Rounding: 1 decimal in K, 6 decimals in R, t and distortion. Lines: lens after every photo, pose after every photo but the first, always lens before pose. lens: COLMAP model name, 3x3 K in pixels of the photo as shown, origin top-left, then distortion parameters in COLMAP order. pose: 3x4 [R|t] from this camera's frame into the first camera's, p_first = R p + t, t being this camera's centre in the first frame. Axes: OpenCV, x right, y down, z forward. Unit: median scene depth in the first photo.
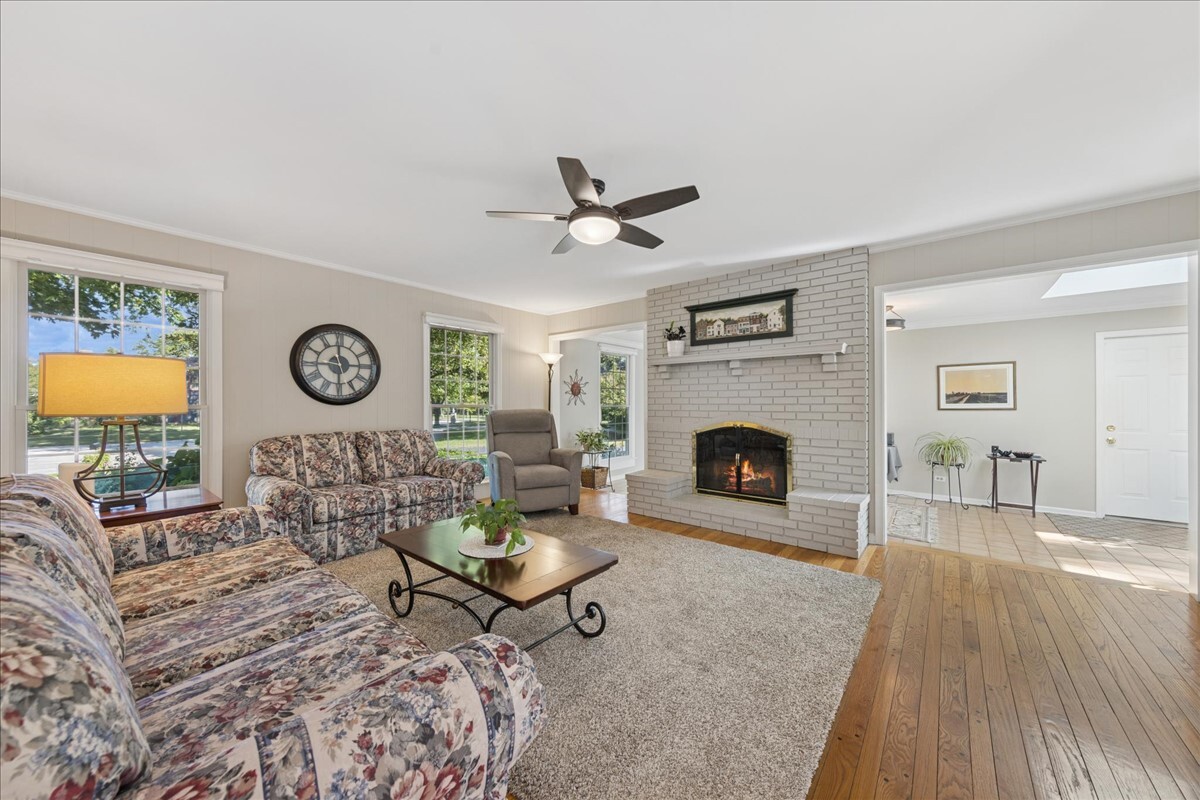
lens RADIAL K [[420.4, 0, 605.5], [0, 420.4, 402.0], [0, 0, 1]] dist [-0.000311, -0.000026]
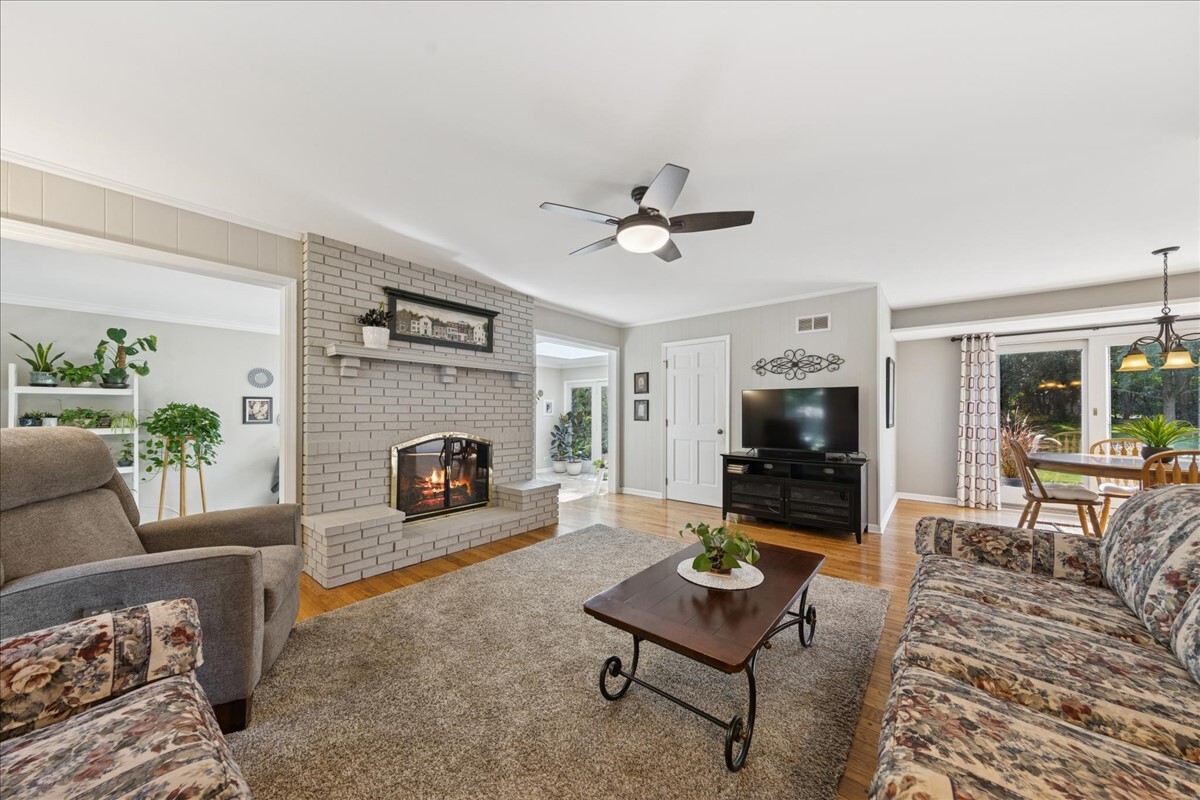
lens RADIAL K [[403.0, 0, 602.0], [0, 403.0, 408.3], [0, 0, 1]] dist [0.010996, -0.000094]
pose [[0.014945, 0.010865, 0.999829, -0.616802], [-0.006249, 0.999922, -0.010772, 0.001331], [-0.999869, -0.006087, 0.015012, 0.679334]]
